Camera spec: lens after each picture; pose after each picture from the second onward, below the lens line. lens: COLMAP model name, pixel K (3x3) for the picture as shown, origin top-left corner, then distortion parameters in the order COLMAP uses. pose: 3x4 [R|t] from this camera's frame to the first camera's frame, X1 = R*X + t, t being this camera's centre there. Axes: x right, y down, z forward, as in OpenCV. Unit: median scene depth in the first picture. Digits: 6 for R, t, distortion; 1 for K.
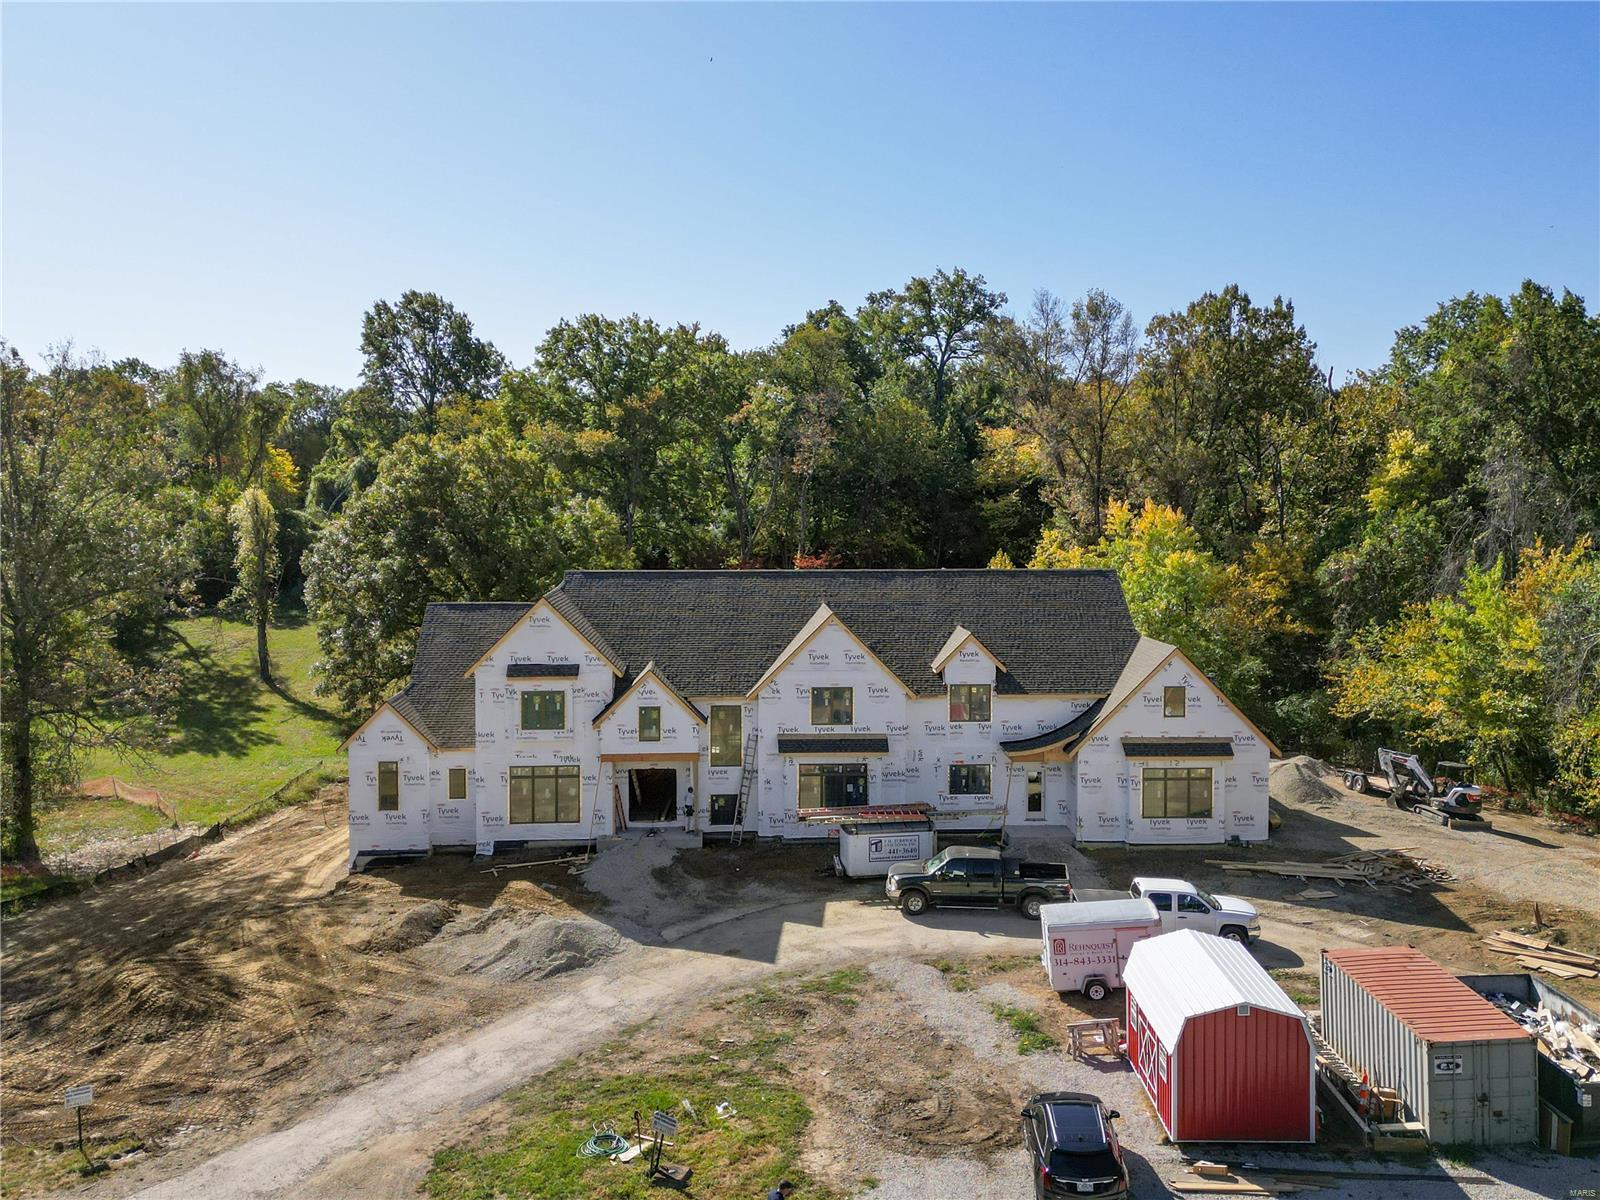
lens RADIAL K [[1476.6, 0, 797.2], [0, 1476.6, 600.3], [0, 0, 1]] dist [0.043213, 0.000000]
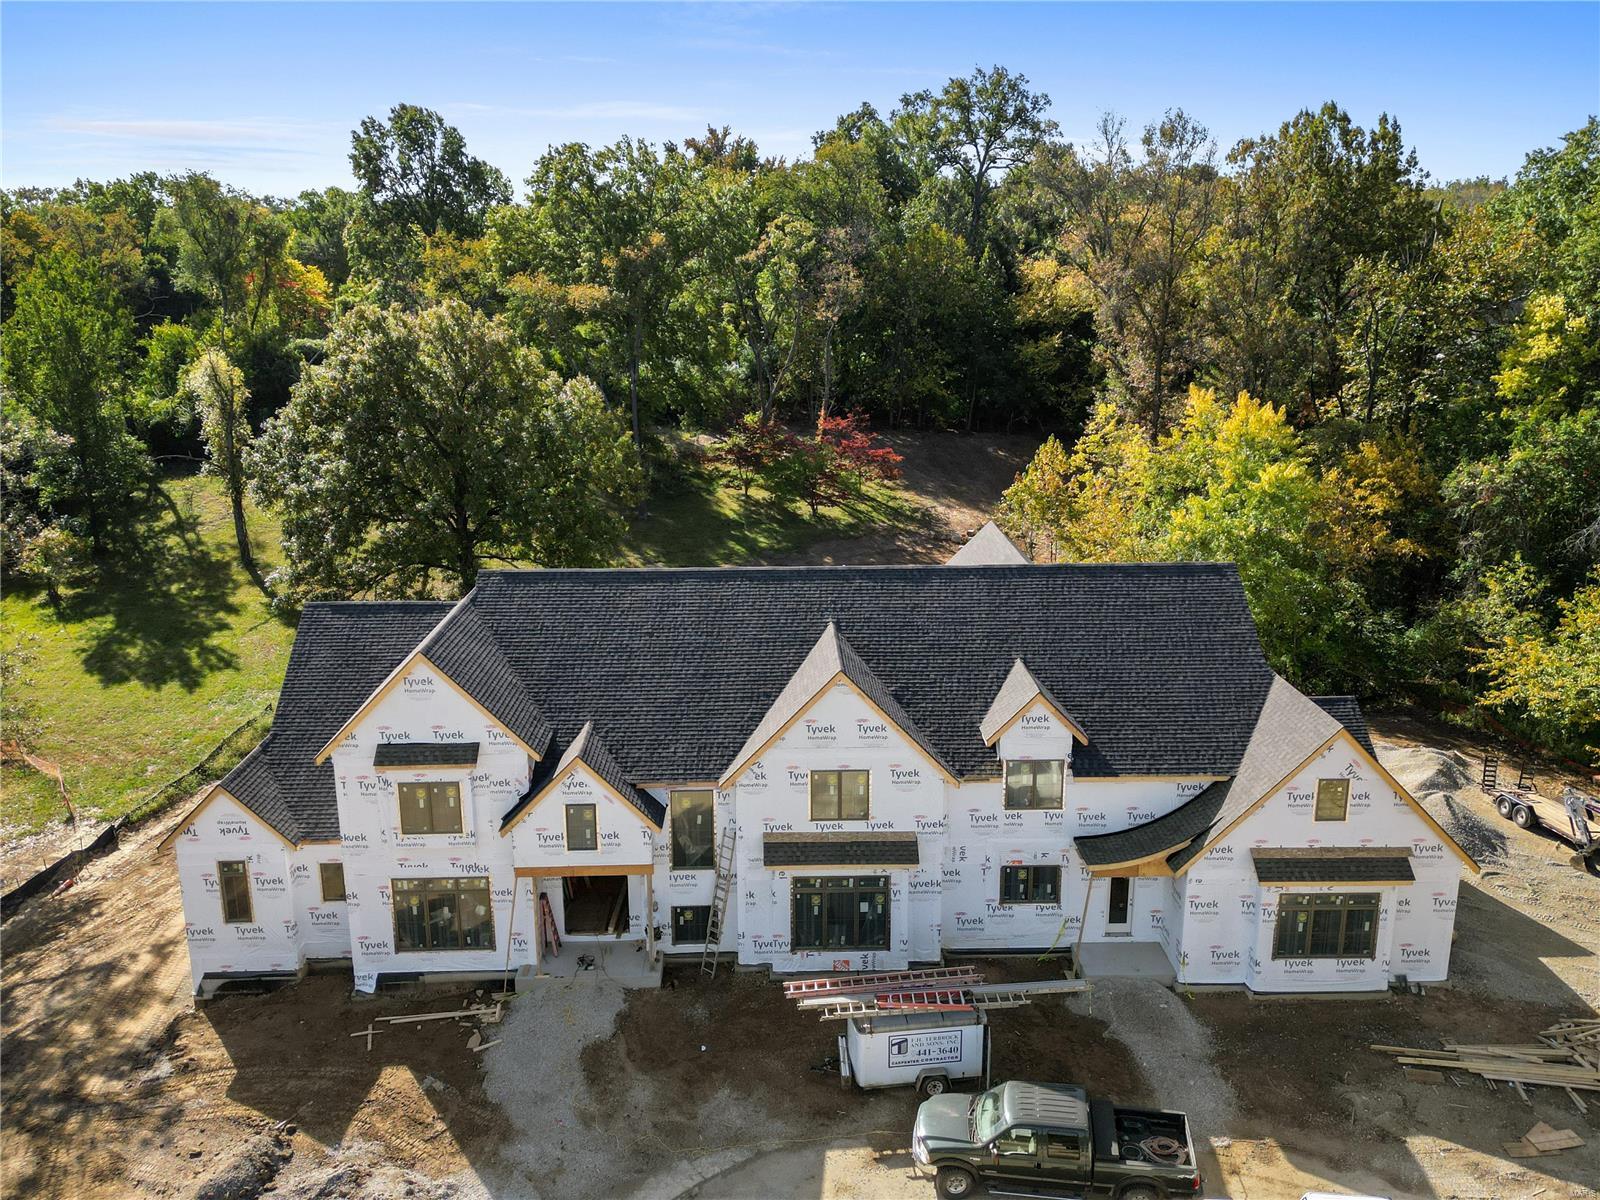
lens RADIAL K [[1280.7, 0, 802.5], [0, 1280.7, 649.0], [0, 0, 1]] dist [0.027007, 0.004340]
pose [[0.999653, 0.001760, -0.026265, 0.021600], [0.003884, 0.976980, 0.213294, -0.127224], [0.026036, -0.213322, 0.976635, 0.409378]]
